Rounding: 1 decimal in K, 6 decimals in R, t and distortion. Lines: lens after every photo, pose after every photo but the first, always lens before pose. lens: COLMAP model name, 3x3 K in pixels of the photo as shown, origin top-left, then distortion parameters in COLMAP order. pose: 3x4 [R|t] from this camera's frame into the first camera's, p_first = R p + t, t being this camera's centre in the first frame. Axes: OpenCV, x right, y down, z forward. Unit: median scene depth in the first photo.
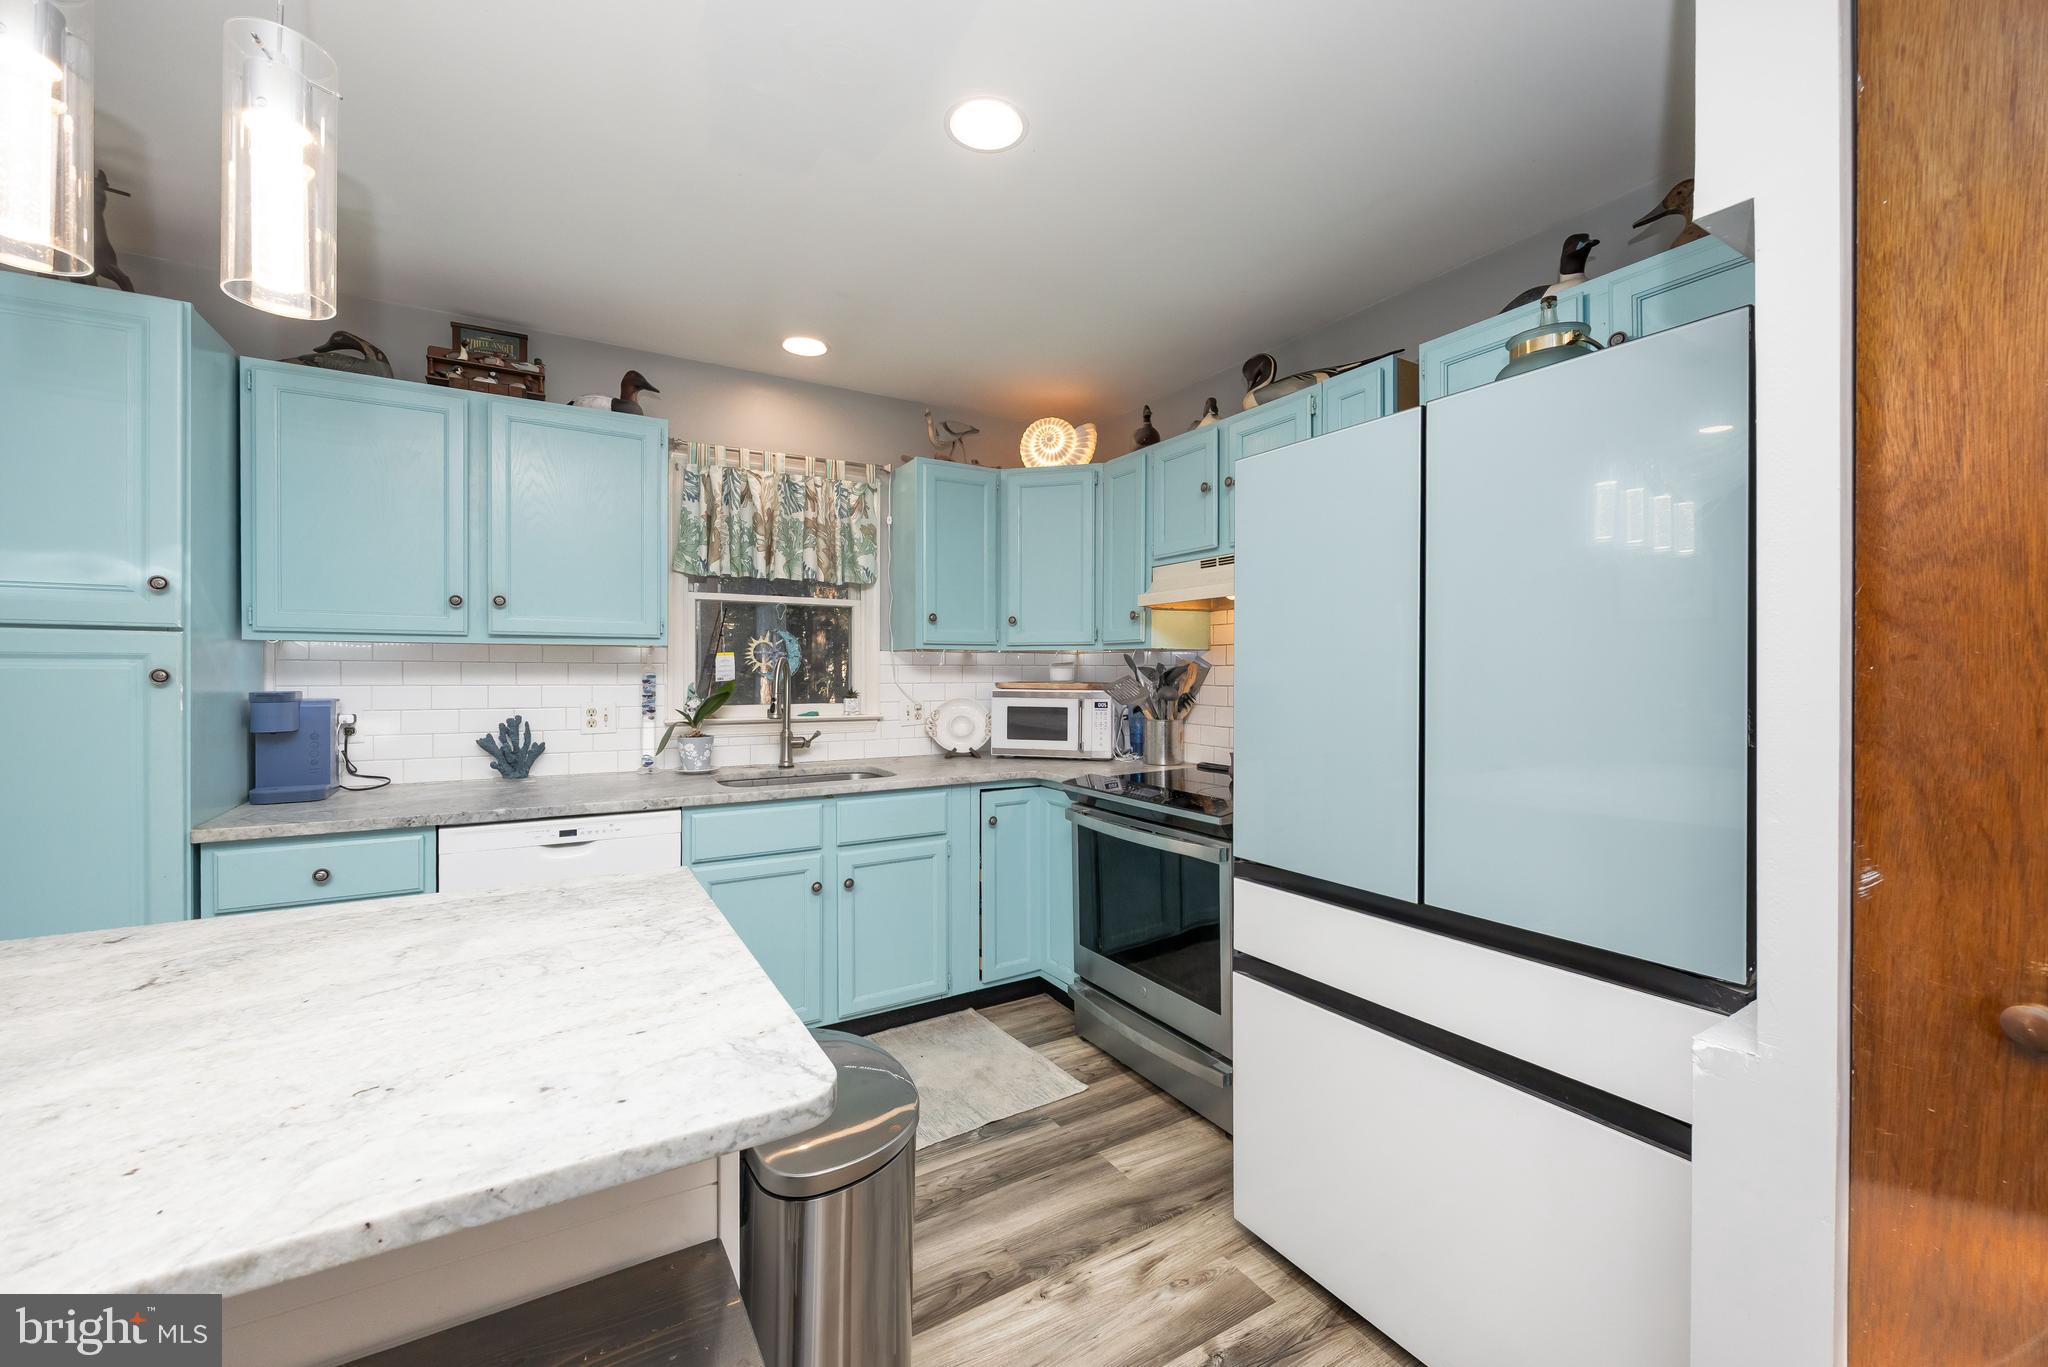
lens RADIAL K [[807.5, 0, 1020.8], [0, 807.5, 674.8], [0, 0, 1]] dist [-0.000750, -0.000069]
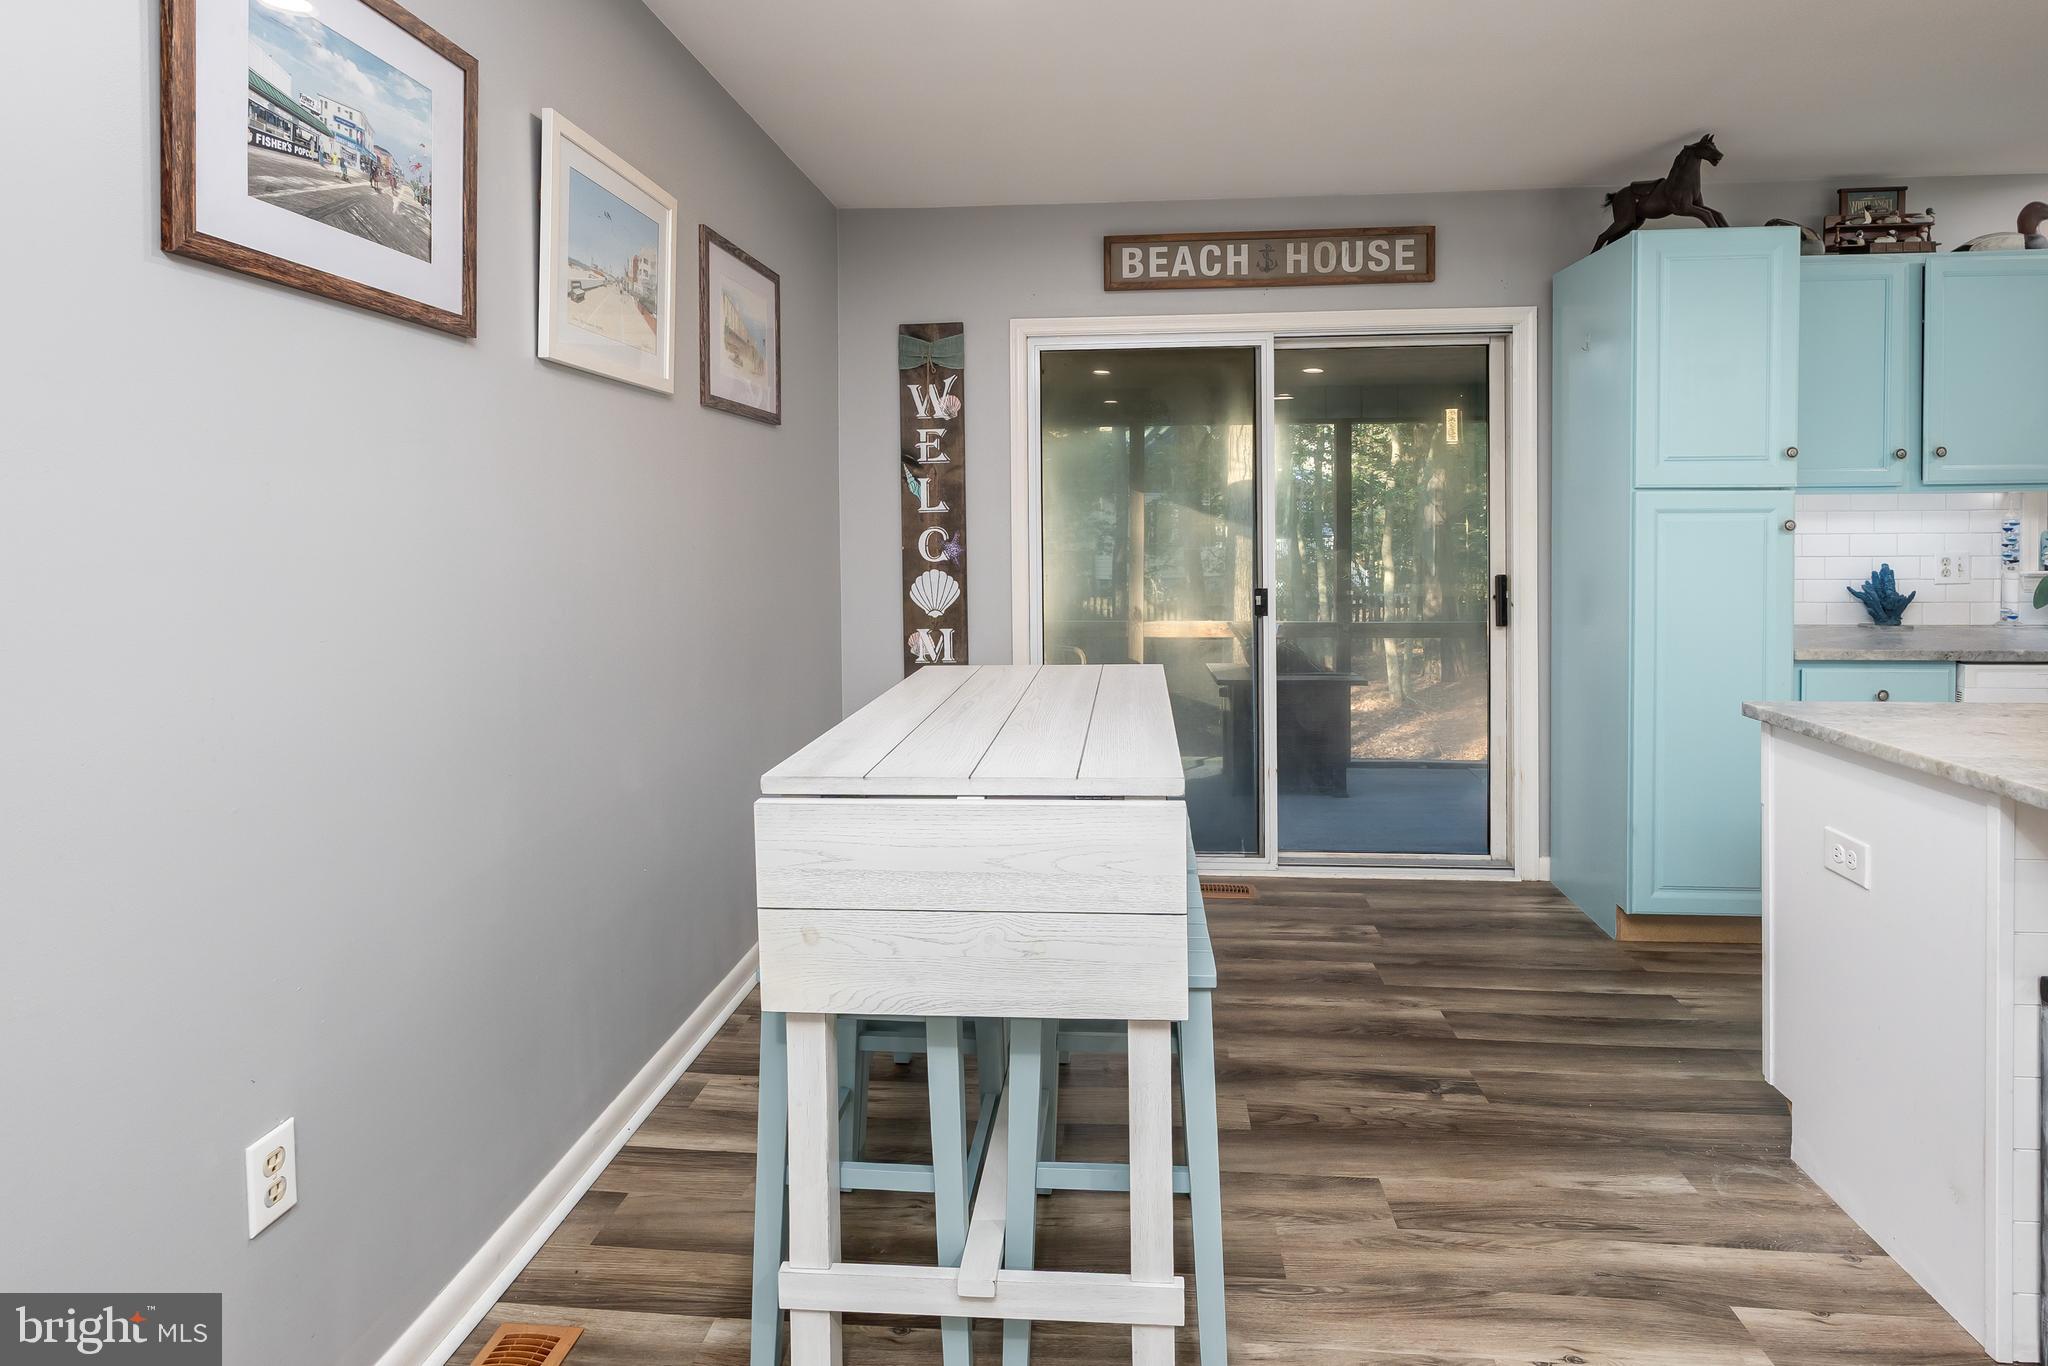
lens RADIAL K [[1076.7, 0, 1044.8], [0, 1076.7, 537.7], [0, 0, 1]] dist [-0.002493, 0.000017]
pose [[0.813387, -0.002364, -0.581718, -0.625618], [0.008826, 0.999927, 0.008277, -0.002488], [0.581655, -0.011867, 0.813349, -0.639137]]
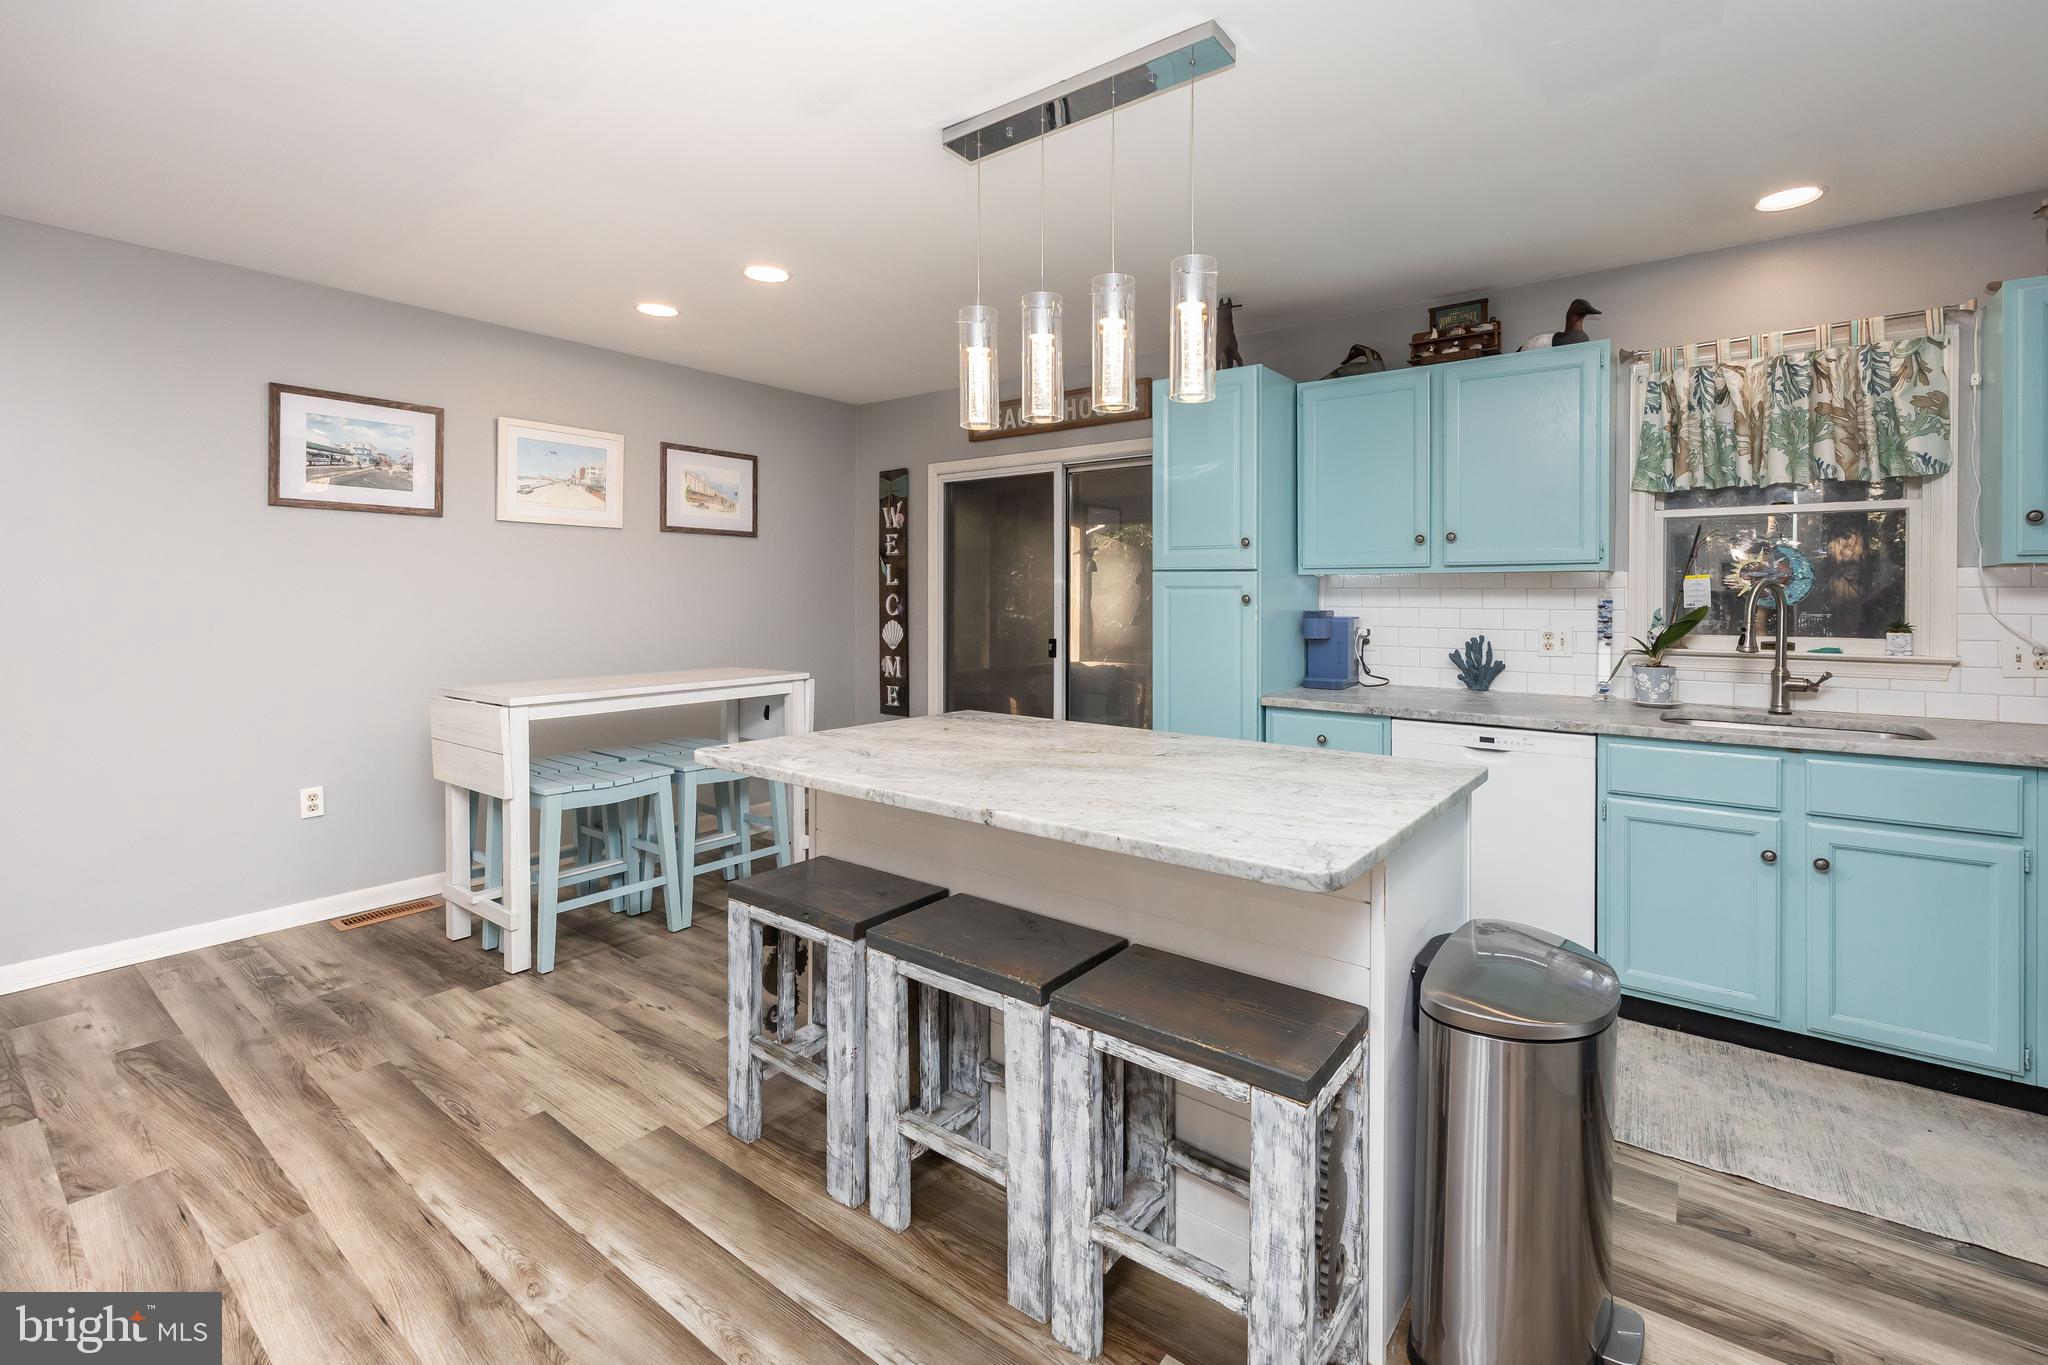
lens RADIAL K [[883.7, 0, 1062.9], [0, 883.7, 600.9], [0, 0, 1]] dist [-0.001533, -0.000283]
pose [[0.390027, 0.004812, -0.920791, 0.260112], [-0.004404, 0.999985, 0.003360, 0.000474], [0.920793, 0.002744, 0.390043, -0.022055]]
